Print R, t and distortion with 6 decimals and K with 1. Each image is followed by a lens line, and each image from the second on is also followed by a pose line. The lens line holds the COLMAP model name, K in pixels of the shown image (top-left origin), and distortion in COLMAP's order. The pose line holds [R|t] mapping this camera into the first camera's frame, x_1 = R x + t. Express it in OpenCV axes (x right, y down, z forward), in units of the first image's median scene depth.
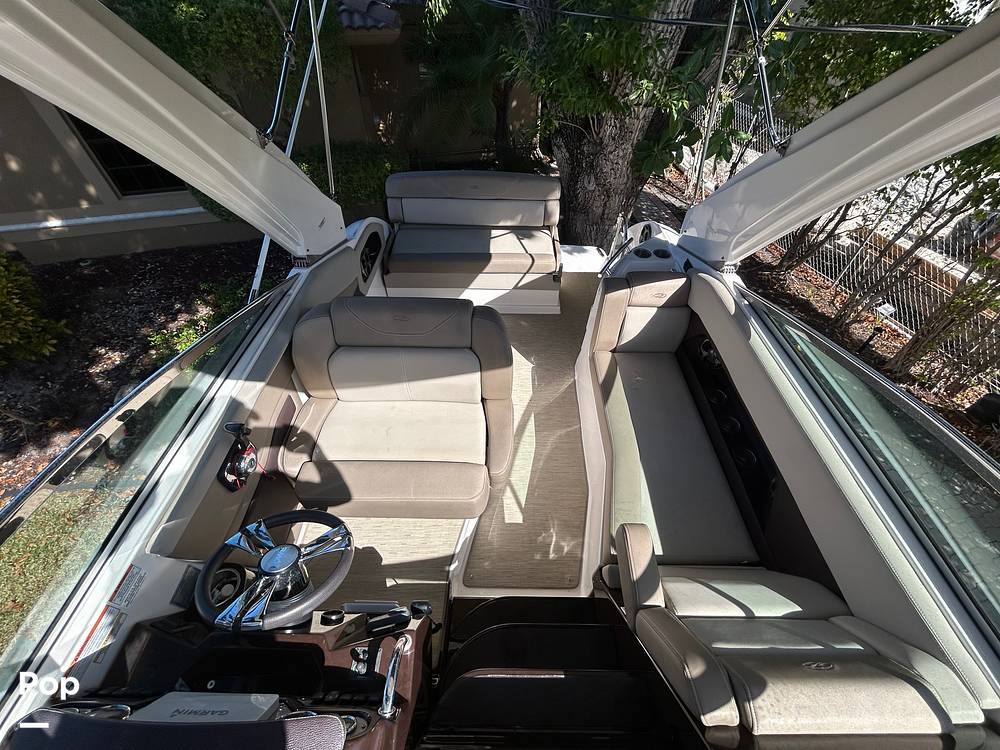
lens RADIAL K [[399.7, 0, 500.0], [0, 399.7, 375.0], [0, 0, 1]] dist [0.000205, -0.000107]
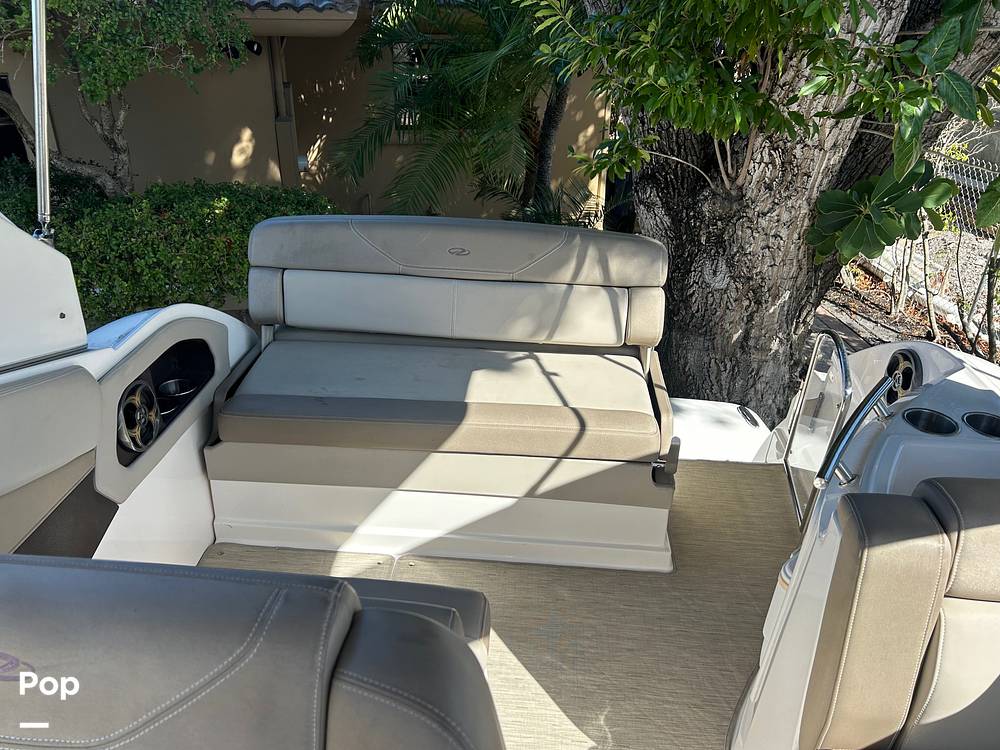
lens RADIAL K [[747.6, 0, 503.1], [0, 747.6, 388.6], [0, 0, 1]] dist [0.110049, -0.201177]
pose [[0.998568, 0.040531, -0.034929, 0.014020], [-0.049588, 0.946239, -0.319643, -0.079711], [0.020096, 0.320918, 0.946894, 0.281486]]
